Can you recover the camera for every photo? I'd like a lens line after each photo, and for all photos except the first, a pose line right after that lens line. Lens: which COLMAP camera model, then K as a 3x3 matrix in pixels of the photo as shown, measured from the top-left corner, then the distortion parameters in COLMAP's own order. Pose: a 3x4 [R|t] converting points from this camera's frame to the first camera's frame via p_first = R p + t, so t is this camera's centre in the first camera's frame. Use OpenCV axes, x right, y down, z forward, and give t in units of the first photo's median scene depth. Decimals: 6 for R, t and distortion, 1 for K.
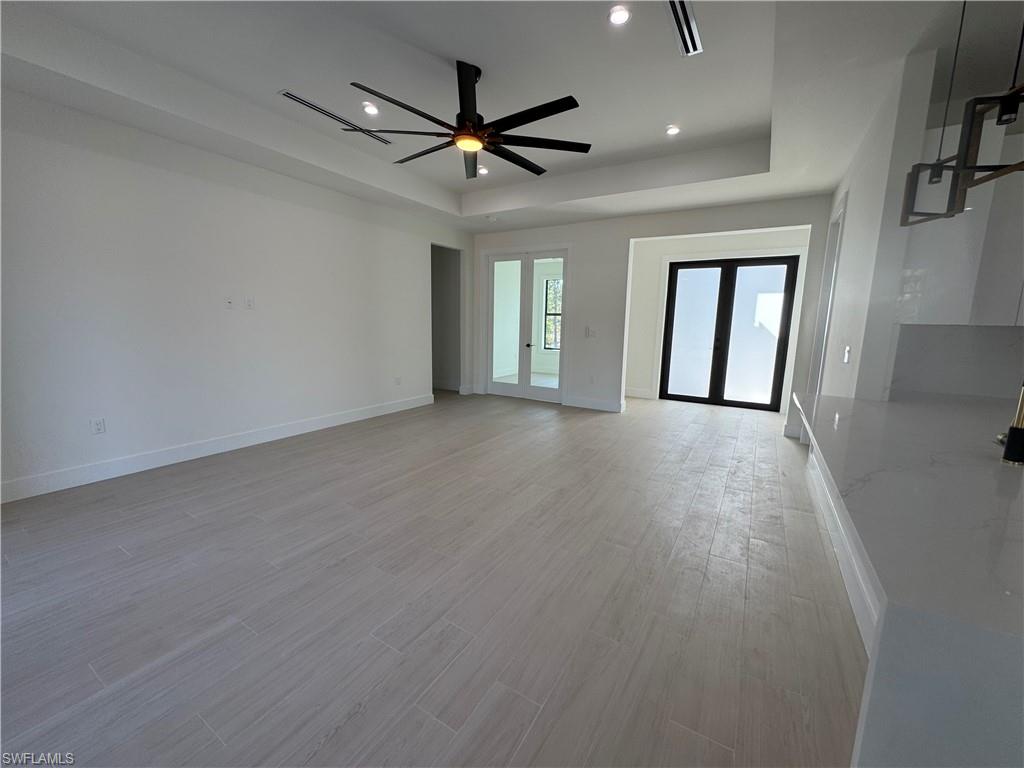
lens RADIAL K [[400.6, 0, 508.3], [0, 400.6, 383.9], [0, 0, 1]] dist [-0.000945, 0.000132]
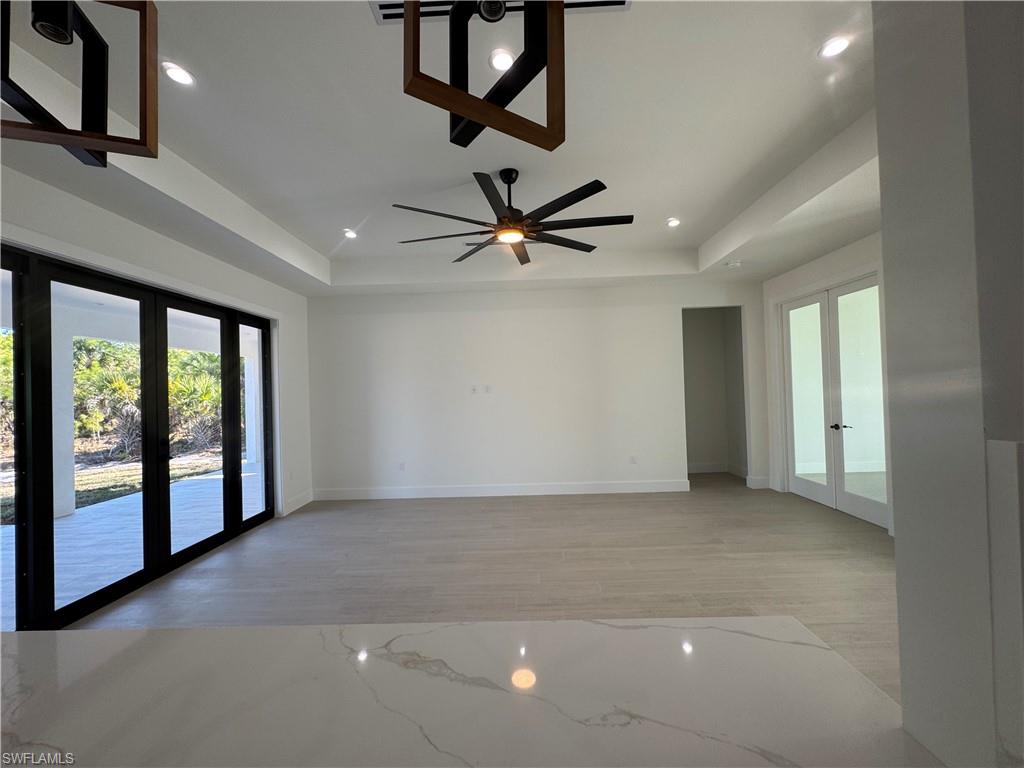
lens RADIAL K [[406.8, 0, 512.0], [0, 406.8, 384.0], [0, 0, 1]] dist [-0.007693, -0.000353]
pose [[0.519206, -0.043848, -0.853523, 0.351938], [-0.092276, 0.989969, -0.106989, -0.048359], [0.849653, 0.134309, 0.509952, 0.222785]]
